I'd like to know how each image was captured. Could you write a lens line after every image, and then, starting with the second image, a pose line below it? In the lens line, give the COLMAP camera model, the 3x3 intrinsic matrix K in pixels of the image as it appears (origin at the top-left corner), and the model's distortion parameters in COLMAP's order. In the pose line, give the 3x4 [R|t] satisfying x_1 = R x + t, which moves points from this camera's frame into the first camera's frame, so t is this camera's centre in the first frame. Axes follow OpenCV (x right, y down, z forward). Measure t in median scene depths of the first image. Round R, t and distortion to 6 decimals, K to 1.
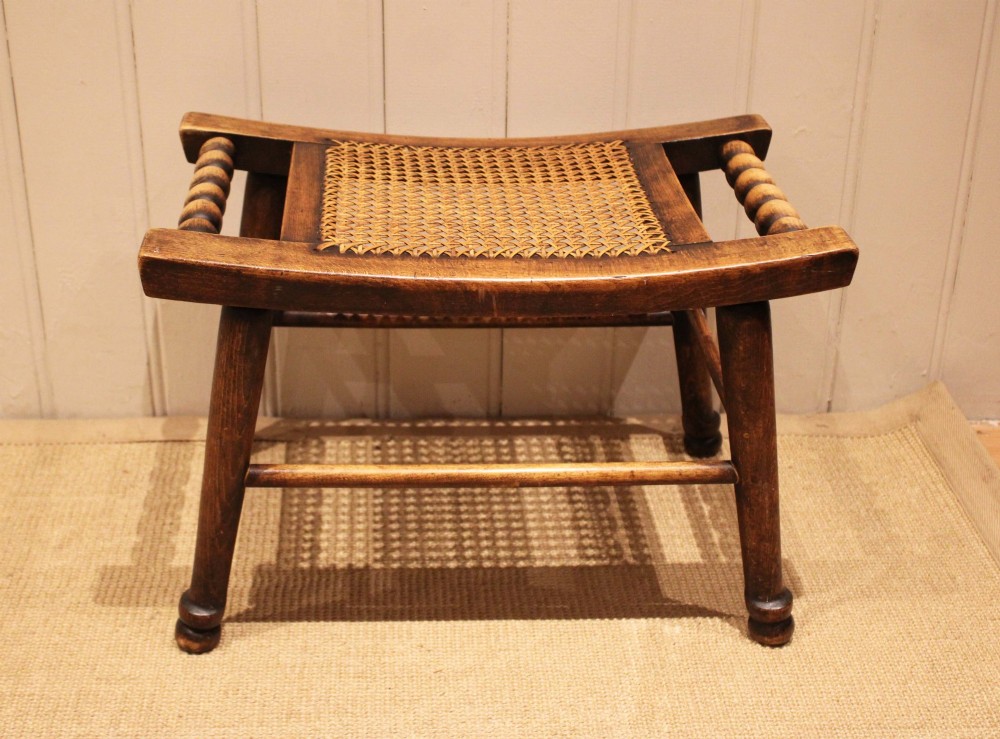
lens RADIAL K [[1574.9, 0, 441.4], [0, 1574.9, 344.3], [0, 0, 1]] dist [-0.060058, 0.000000]
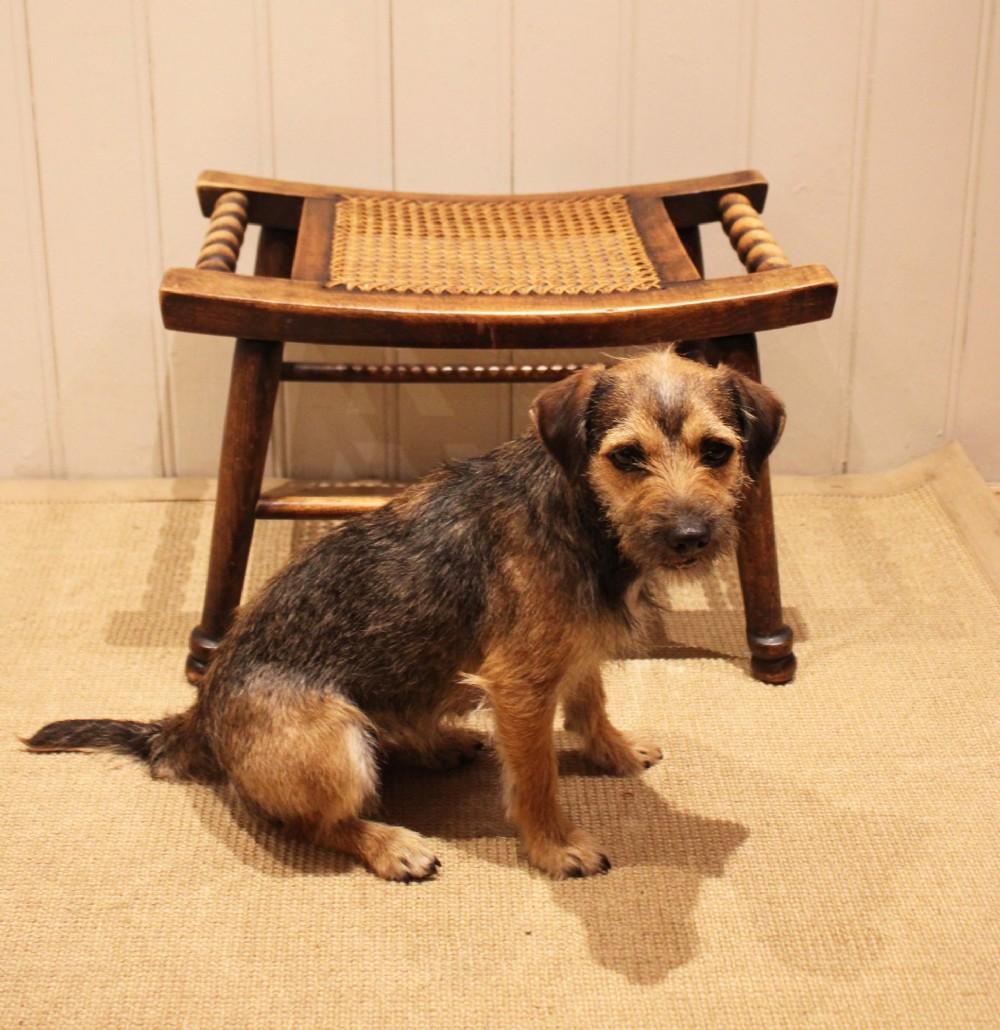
lens RADIAL K [[1805.8, 0, 407.6], [0, 1805.8, 246.5], [0, 0, 1]] dist [-0.068662, 0.000000]
pose [[0.999276, -0.004633, -0.037766, 0.018605], [-0.000585, 0.990570, -0.137008, 0.066720], [0.038044, 0.136931, 0.989850, -0.174096]]
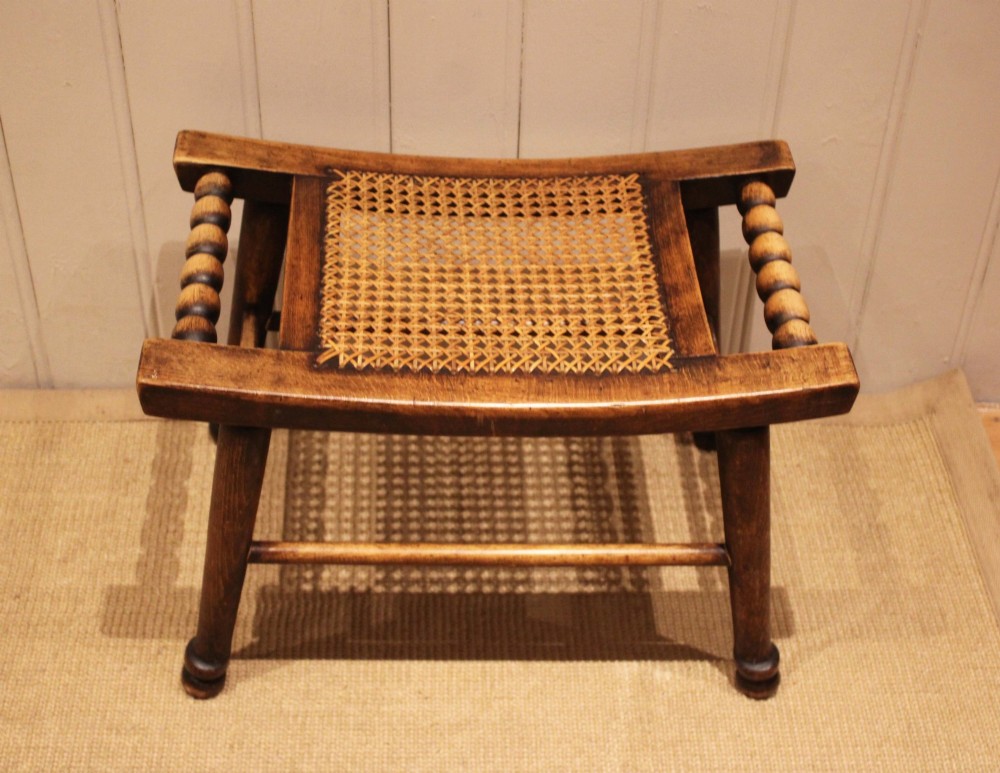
lens RADIAL K [[1754.3, 0, 480.9], [0, 1754.3, 389.7], [0, 0, 1]] dist [-0.035566, 0.000000]
pose [[0.999781, 0.019300, 0.008121, 0.013565], [-0.020748, 0.965314, 0.260267, -0.280080], [-0.002816, -0.260379, 0.965503, -0.061152]]
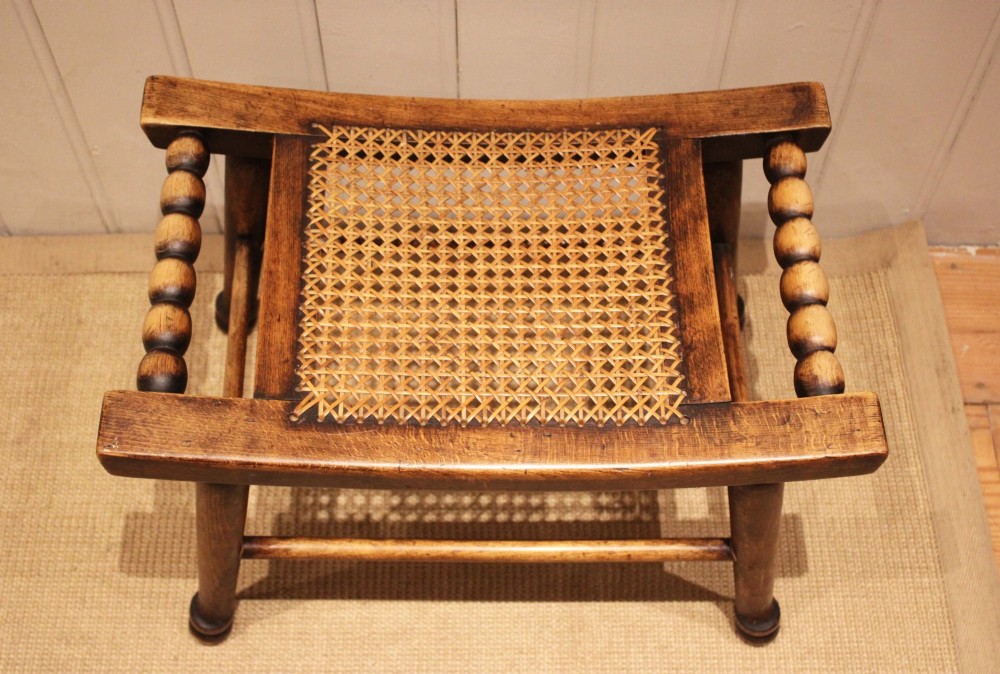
lens RADIAL K [[1438.1, 0, 490.6], [0, 1438.1, 365.1], [0, 0, 1]] dist [-0.037710, 0.000000]
pose [[0.999676, 0.022723, -0.011438, 0.036846], [-0.012695, 0.835226, 0.549761, -0.455472], [0.022045, -0.549438, 0.835244, 0.271771]]
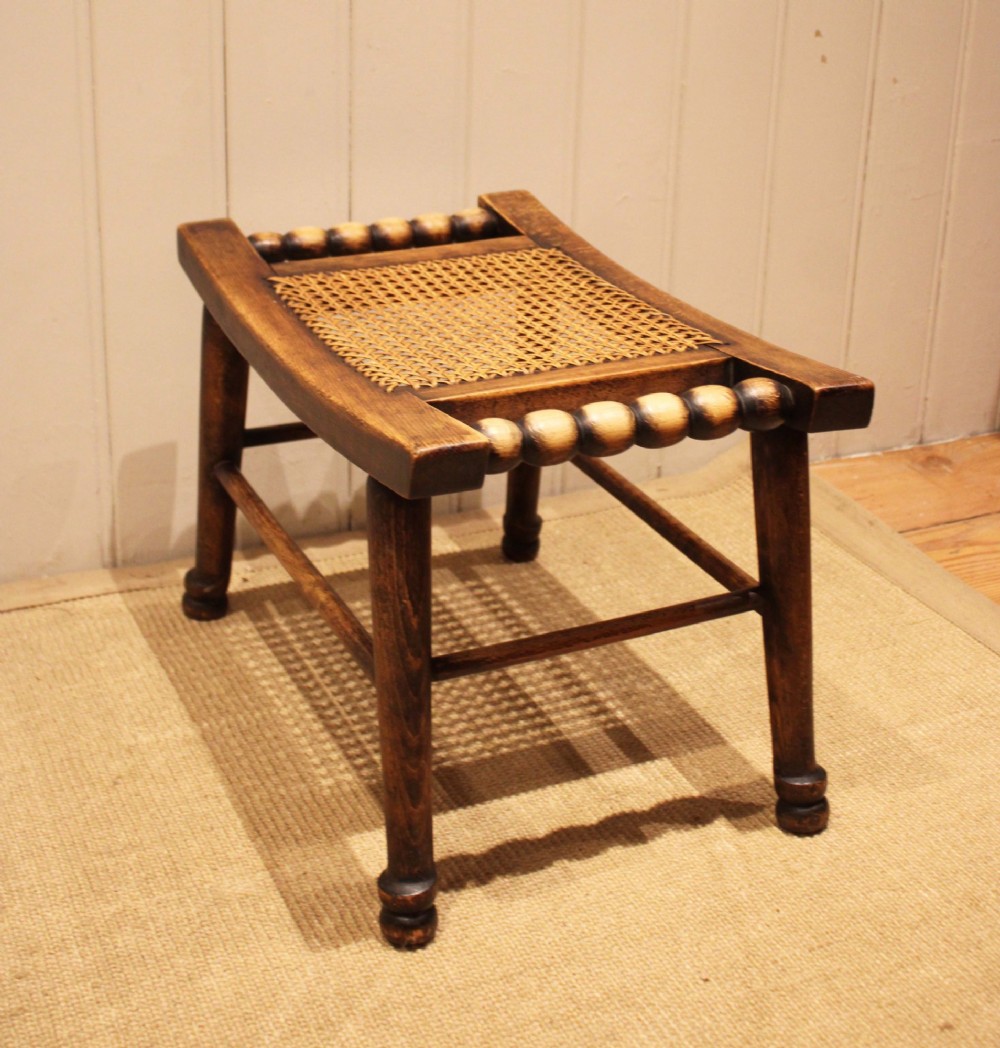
lens RADIAL K [[1731.8, 0, 454.0], [0, 1731.8, 335.0], [0, 0, 1]] dist [-0.061196, 0.000000]
pose [[0.927801, -0.111577, 0.355998, -0.306391], [0.155028, 0.983248, -0.095864, 0.046355], [-0.339339, 0.144132, 0.929556, 0.001481]]
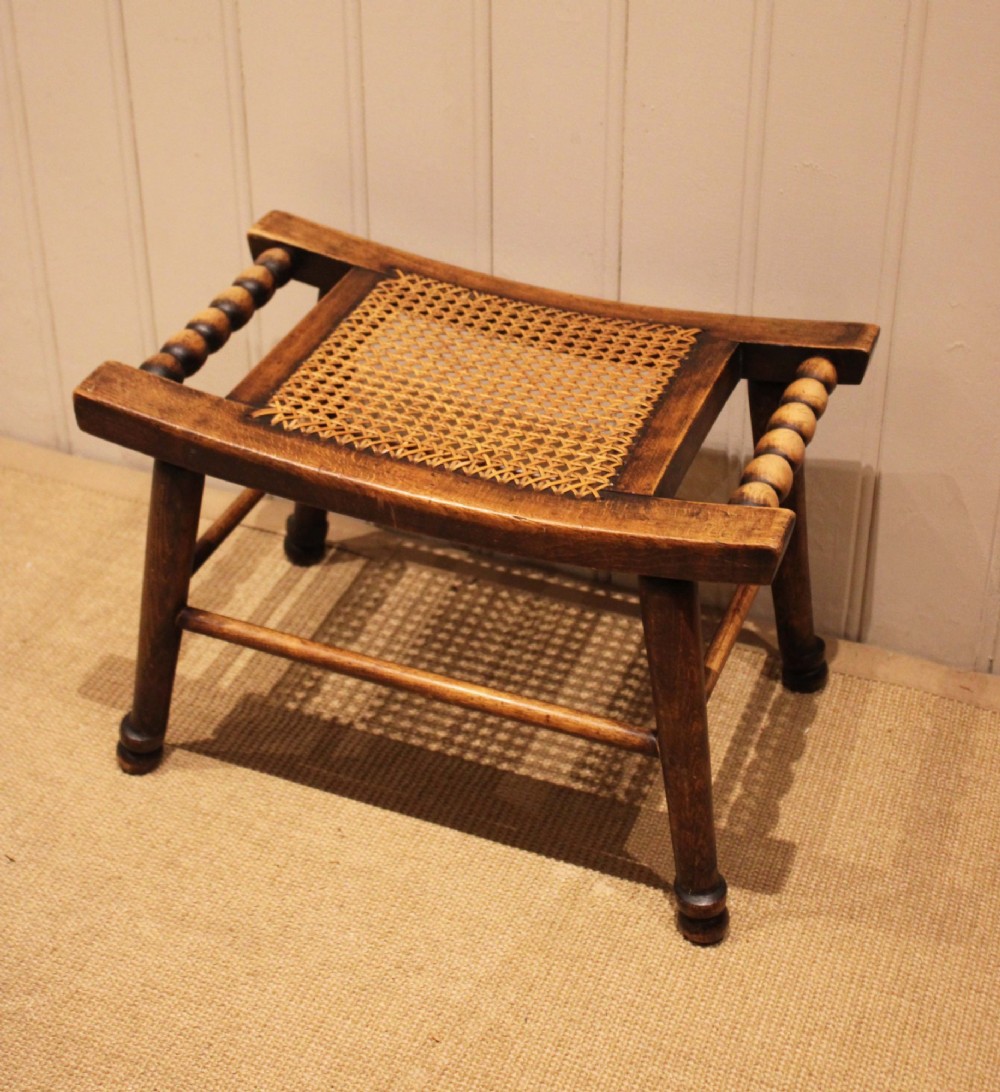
lens RADIAL K [[1981.7, 0, 439.5], [0, 1981.7, 369.8], [0, 0, 1]] dist [-0.036755, 0.000000]
pose [[0.909058, 0.198690, -0.366245, 0.391243], [-0.175114, 0.979770, 0.096880, -0.189616], [0.378085, -0.023935, 0.925462, -0.067727]]
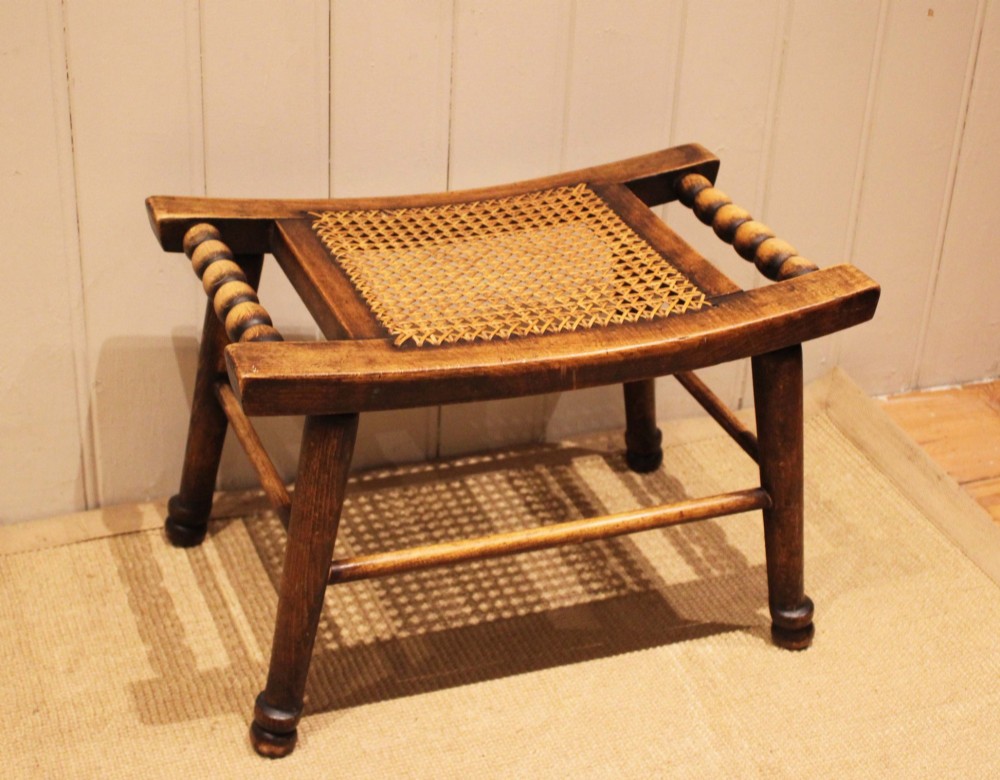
lens RADIAL K [[1805.6, 0, 467.0], [0, 1805.6, 358.8], [0, 0, 1]] dist [-0.069090, 0.000000]
pose [[0.949515, -0.124698, 0.287874, -0.309196], [0.110717, 0.991762, 0.064413, -0.101319], [-0.293535, -0.029288, 0.955500, -0.097015]]
